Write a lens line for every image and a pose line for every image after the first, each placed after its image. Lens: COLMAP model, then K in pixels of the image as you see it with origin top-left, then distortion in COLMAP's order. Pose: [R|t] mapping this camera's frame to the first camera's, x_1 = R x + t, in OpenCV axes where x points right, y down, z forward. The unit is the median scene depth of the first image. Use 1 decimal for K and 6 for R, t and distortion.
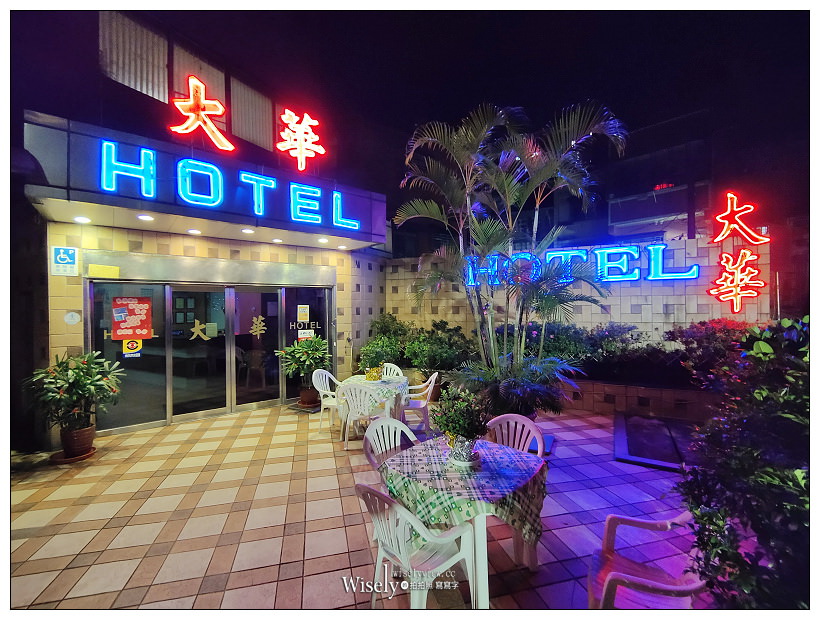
lens RADIAL K [[365.7, 0, 410.0], [0, 365.7, 310.0], [0, 0, 1]] dist [0.001270, 0.000281]
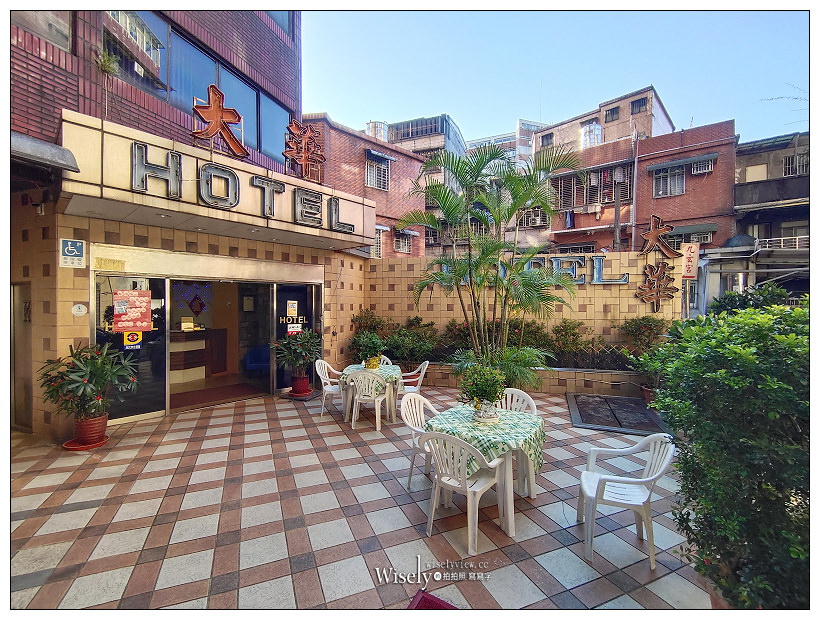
lens RADIAL K [[365.7, 0, 410.0], [0, 365.7, 310.0], [0, 0, 1]] dist [0.001270, 0.000281]
pose [[0.988070, 0.011675, 0.153560, -0.149066], [-0.012758, 0.999900, 0.006071, 0.003914], [-0.153474, -0.007958, 0.988121, -0.120533]]
